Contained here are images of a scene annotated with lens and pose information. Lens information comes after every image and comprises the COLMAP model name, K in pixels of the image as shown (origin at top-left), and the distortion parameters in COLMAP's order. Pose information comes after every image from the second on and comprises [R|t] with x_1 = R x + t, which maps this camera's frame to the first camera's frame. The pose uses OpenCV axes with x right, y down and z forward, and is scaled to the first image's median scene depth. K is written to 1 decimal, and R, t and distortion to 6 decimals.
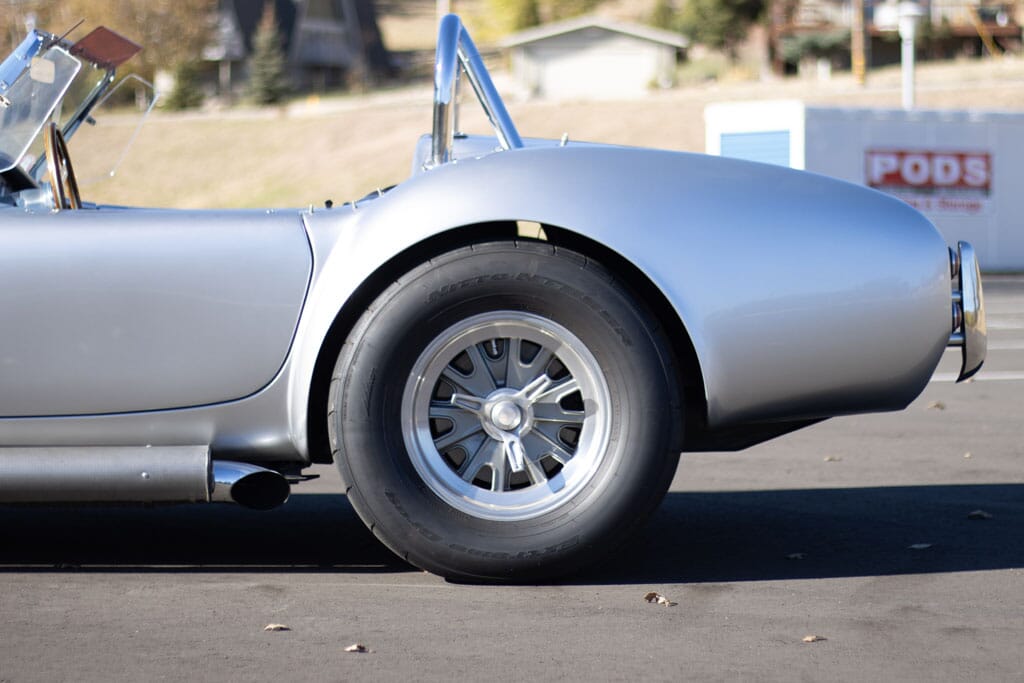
lens RADIAL K [[3055.0, 0, 513.3], [0, 3055.0, 339.0], [0, 0, 1]] dist [-0.282607, 0.000000]
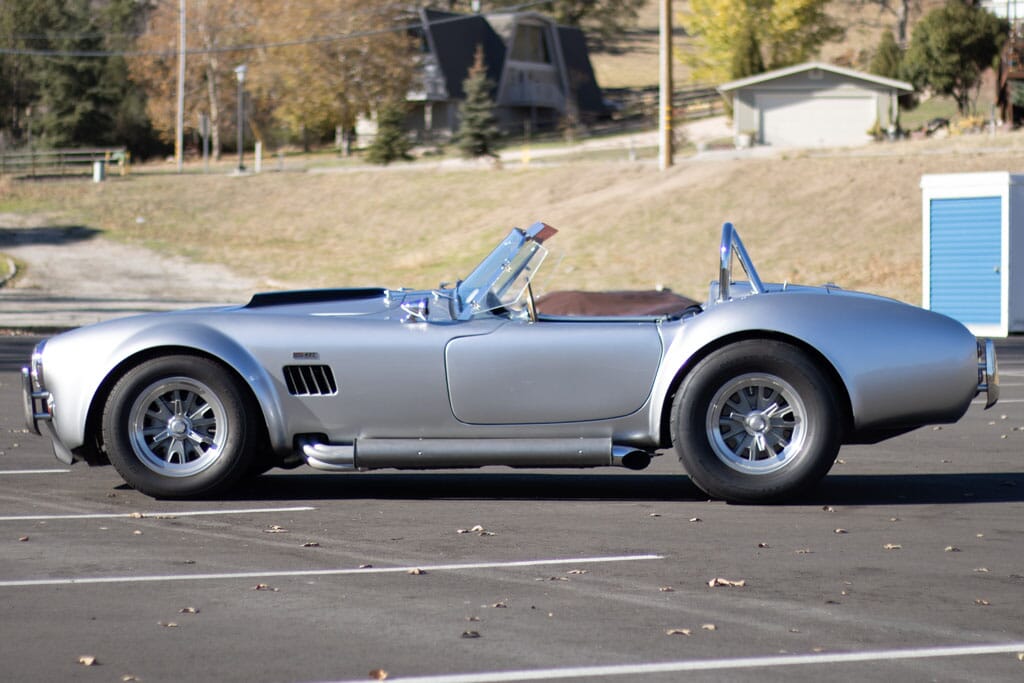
lens RADIAL K [[3090.1, 0, 512.4], [0, 3090.1, 344.8], [0, 0, 1]] dist [-0.055042, 0.000000]
pose [[0.997452, 0.002414, -0.071303, -0.018184], [-0.003569, 0.999864, -0.016076, 0.005934], [0.071255, 0.016290, 0.997325, -1.089860]]
